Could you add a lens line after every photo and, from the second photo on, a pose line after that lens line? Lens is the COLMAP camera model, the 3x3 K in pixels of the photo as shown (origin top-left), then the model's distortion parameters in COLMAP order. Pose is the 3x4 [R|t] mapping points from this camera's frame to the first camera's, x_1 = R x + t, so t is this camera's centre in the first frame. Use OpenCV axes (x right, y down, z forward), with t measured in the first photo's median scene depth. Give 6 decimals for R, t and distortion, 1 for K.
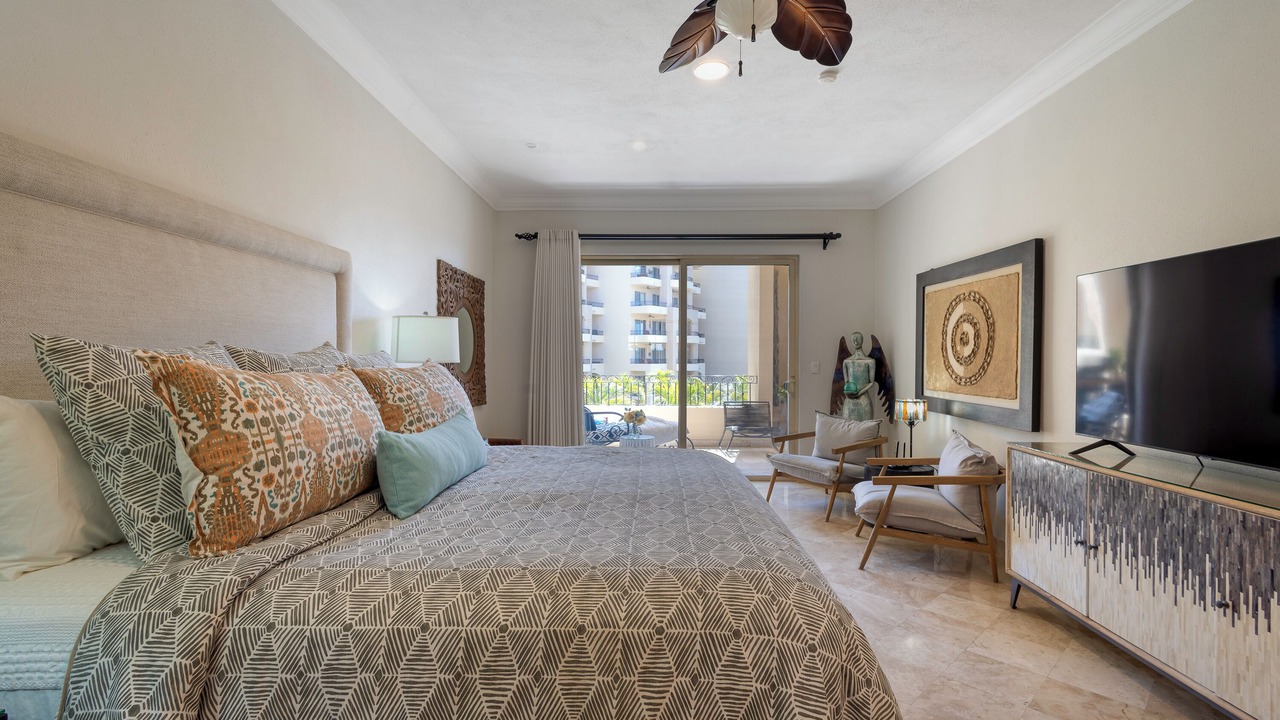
lens RADIAL K [[586.0, 0, 645.6], [0, 586.0, 357.1], [0, 0, 1]] dist [0.008273, -0.000105]
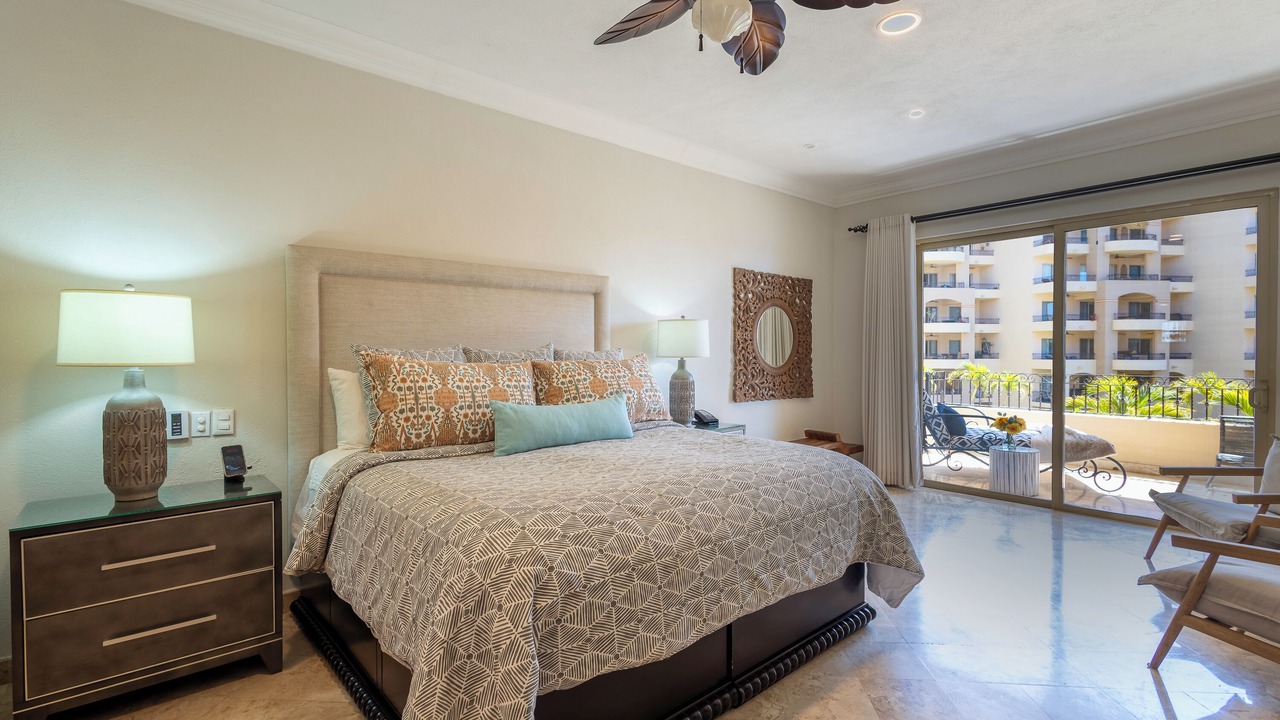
lens RADIAL K [[586.0, 0, 642.1], [0, 586.0, 355.7], [0, 0, 1]] dist [0.008273, -0.000105]
pose [[0.668258, 0.001100, -0.743929, 0.782698], [0.004131, 0.999978, 0.005190, -0.000734], [0.743918, -0.006542, 0.668239, 0.191987]]
